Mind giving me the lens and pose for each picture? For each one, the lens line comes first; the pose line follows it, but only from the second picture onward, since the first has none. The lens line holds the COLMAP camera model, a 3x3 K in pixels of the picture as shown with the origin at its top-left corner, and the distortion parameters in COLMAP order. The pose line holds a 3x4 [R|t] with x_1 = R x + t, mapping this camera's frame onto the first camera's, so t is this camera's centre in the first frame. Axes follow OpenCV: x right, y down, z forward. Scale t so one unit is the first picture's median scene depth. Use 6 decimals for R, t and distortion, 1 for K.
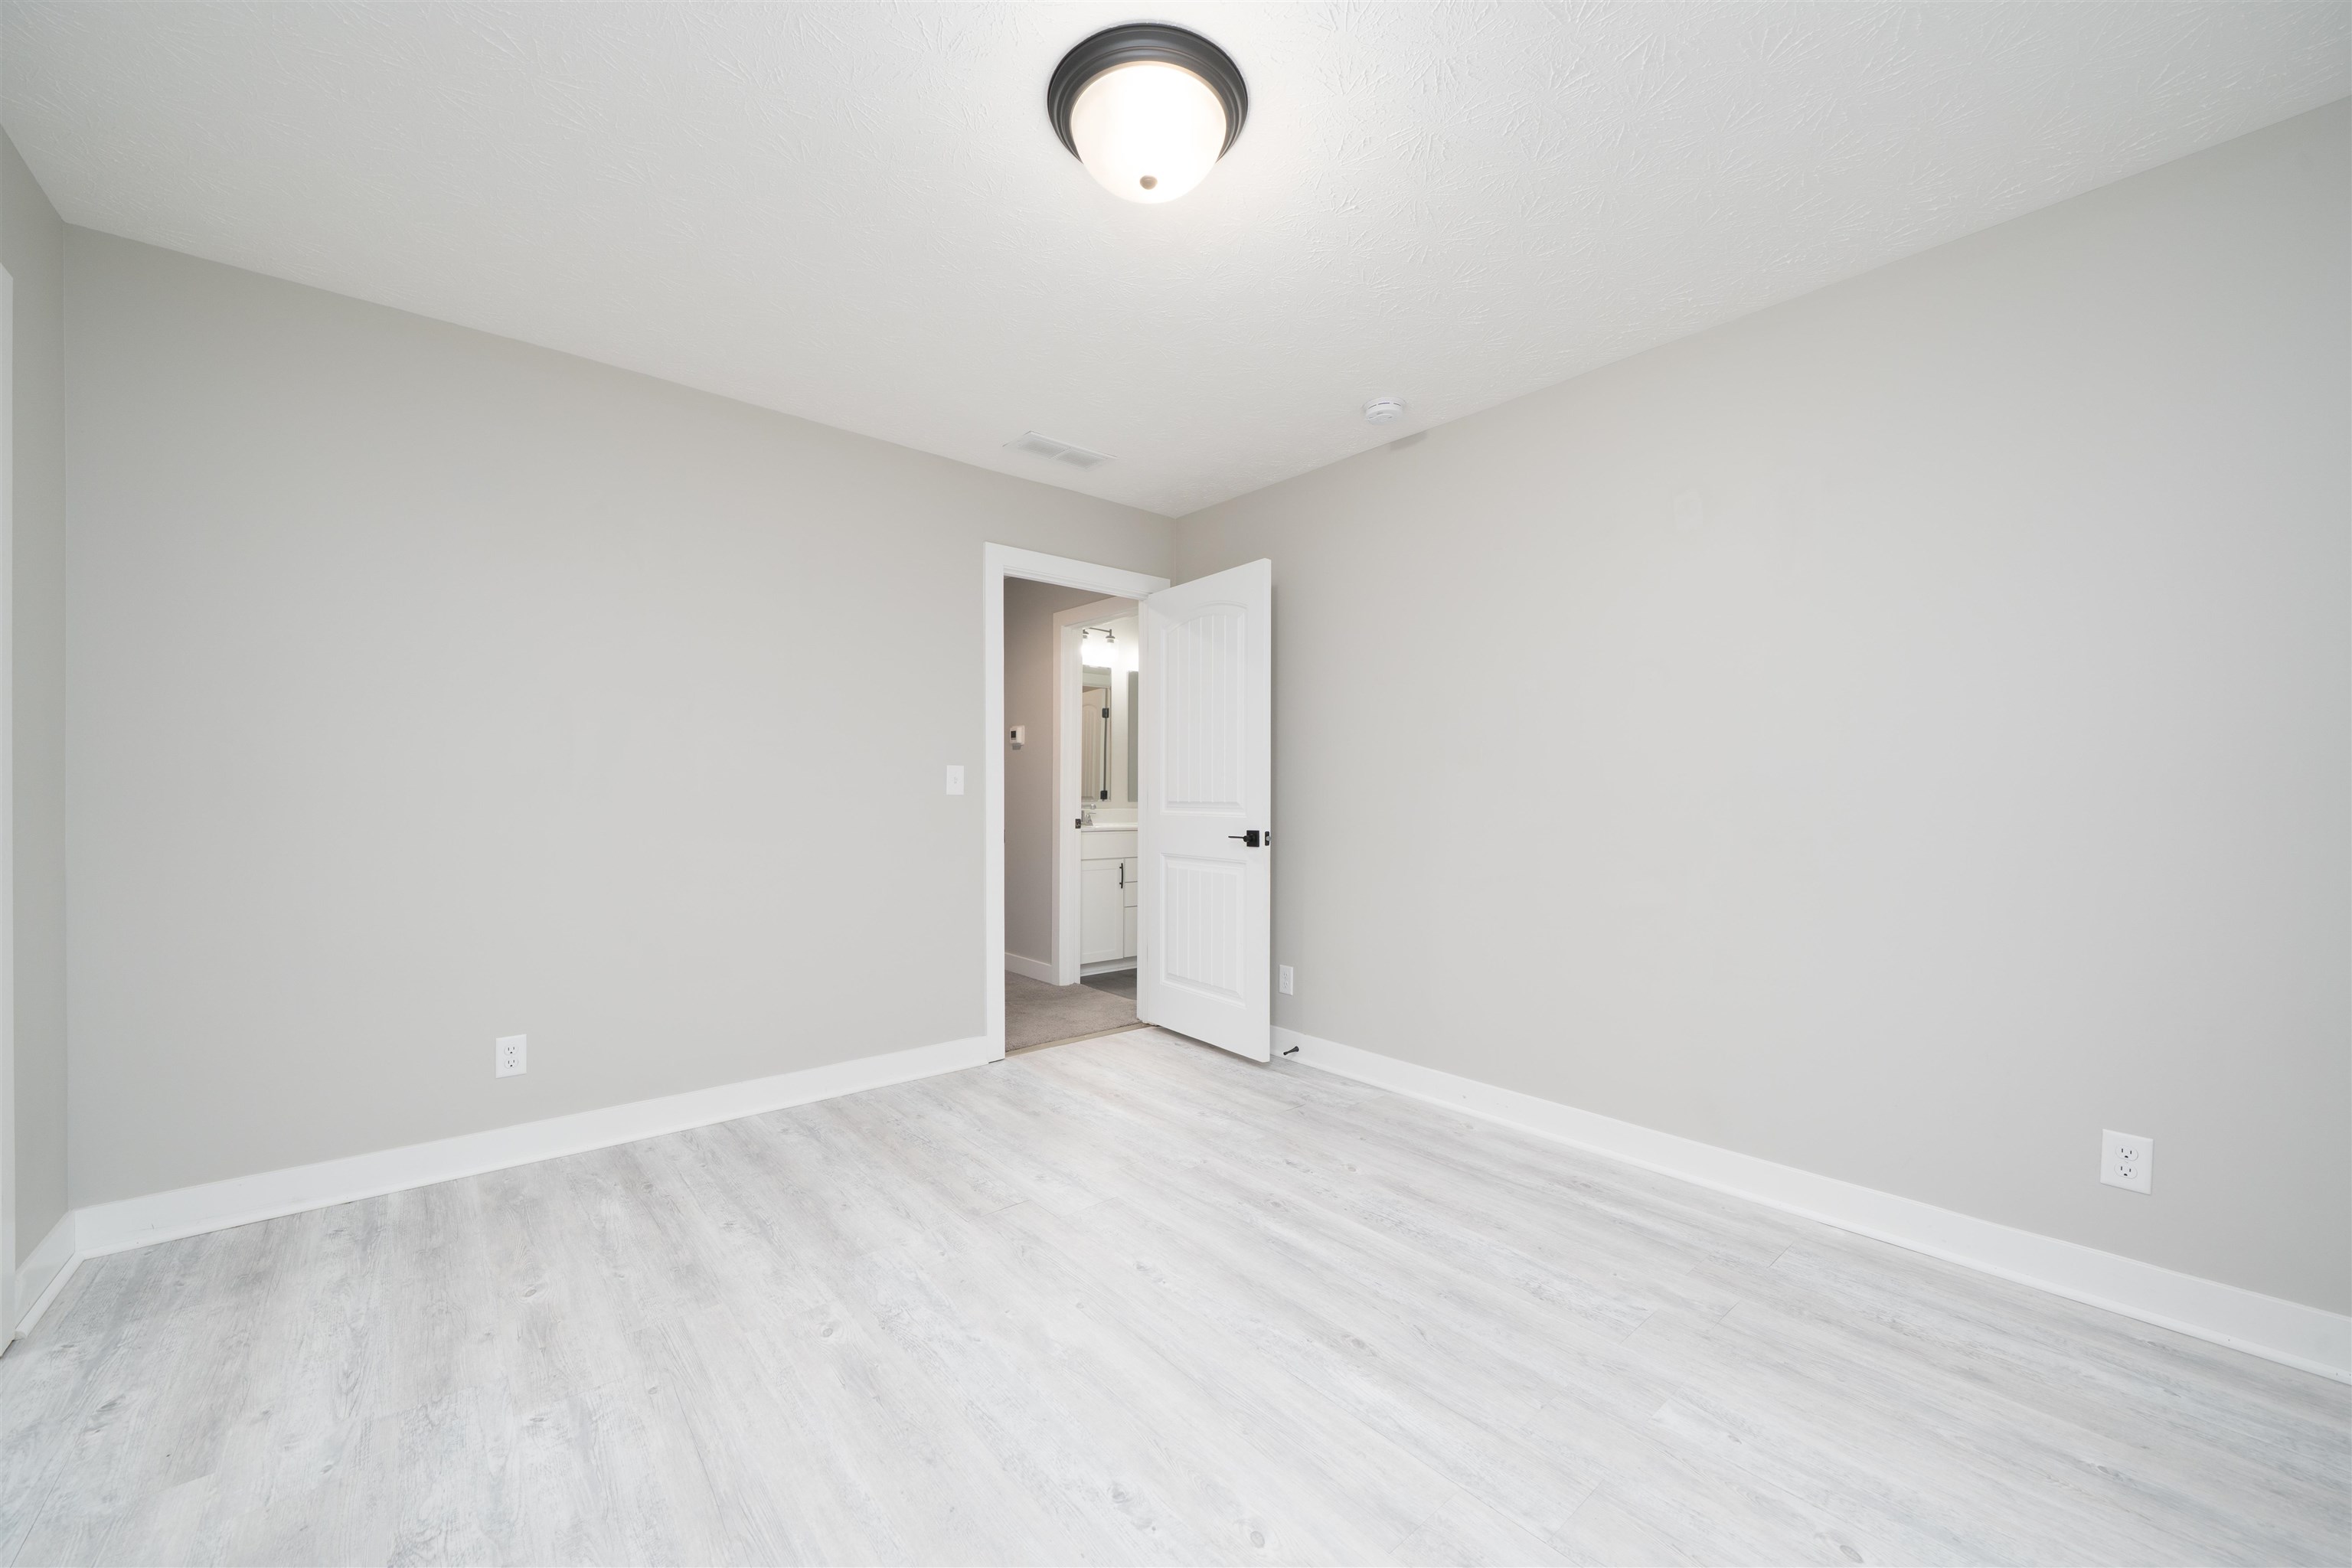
lens RADIAL K [[884.6, 0, 1173.6], [0, 884.6, 794.7], [0, 0, 1]] dist [-0.000826, 0.000294]
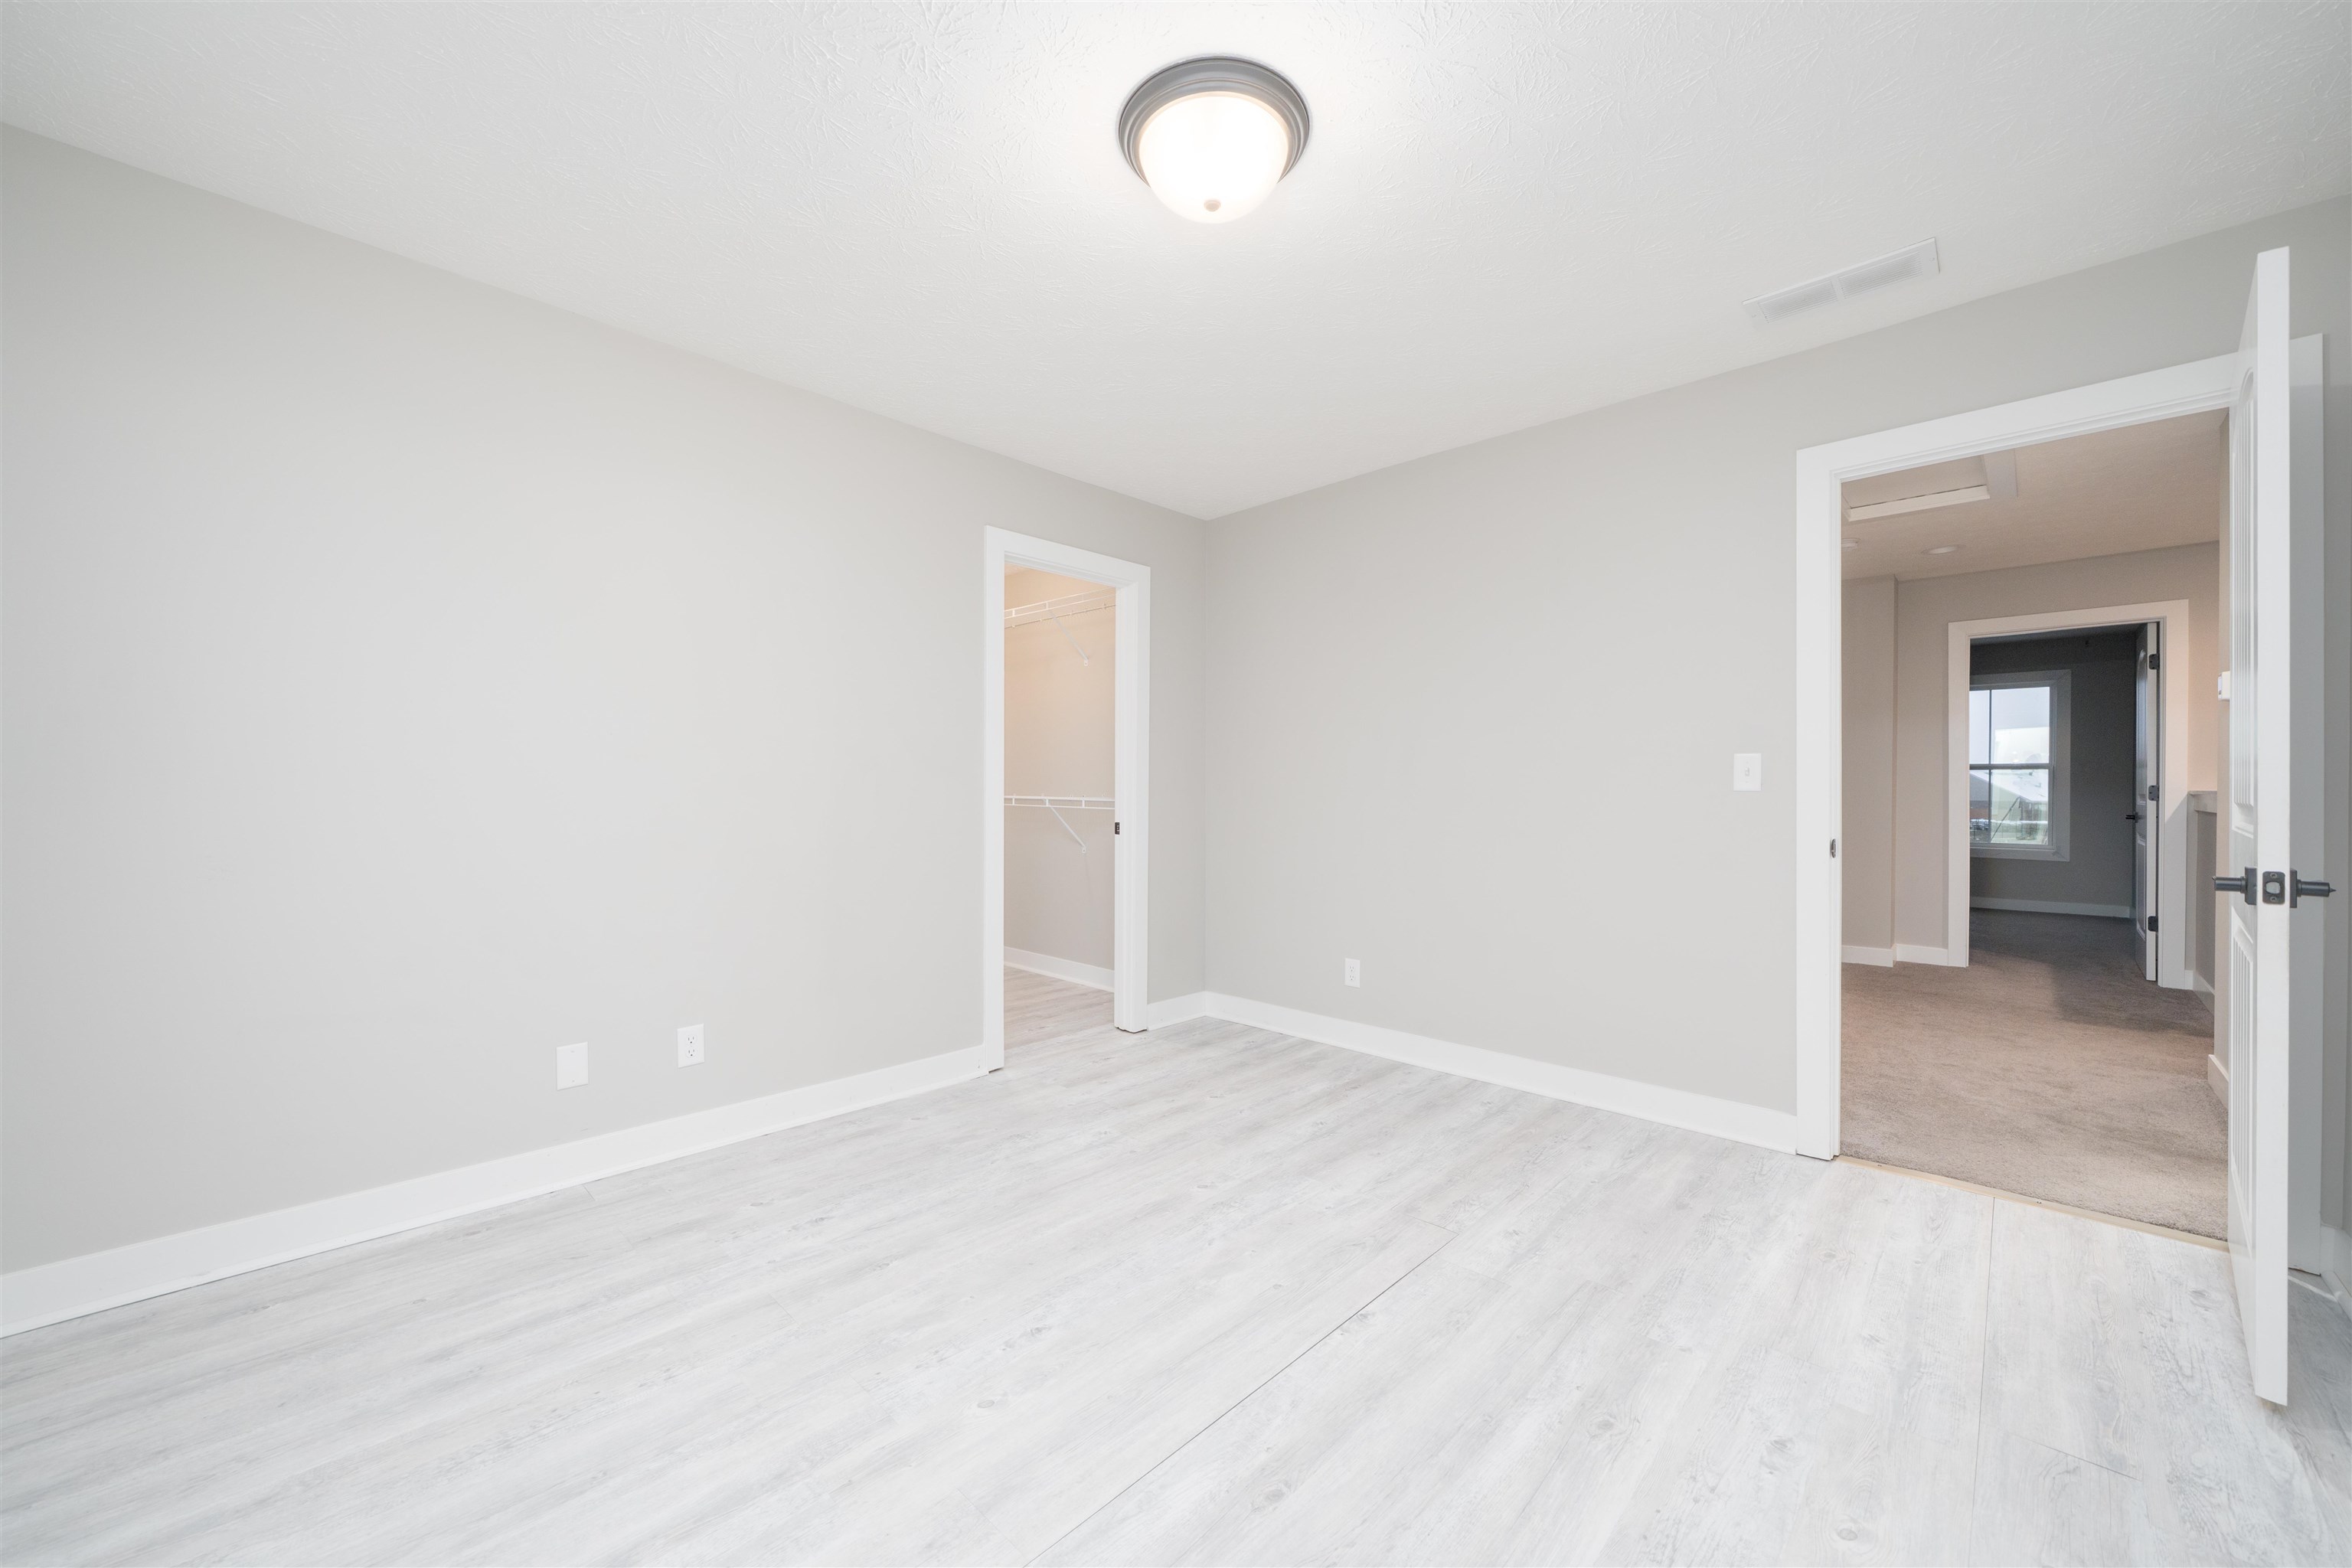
lens RADIAL K [[884.6, 0, 1173.4], [0, 884.6, 790.1], [0, 0, 1]] dist [-0.000826, 0.000294]
pose [[0.094074, -0.005648, -0.995549, 0.709569], [0.001879, 0.999983, -0.005496, 0.002947], [0.995563, -0.001353, 0.094083, 0.608141]]
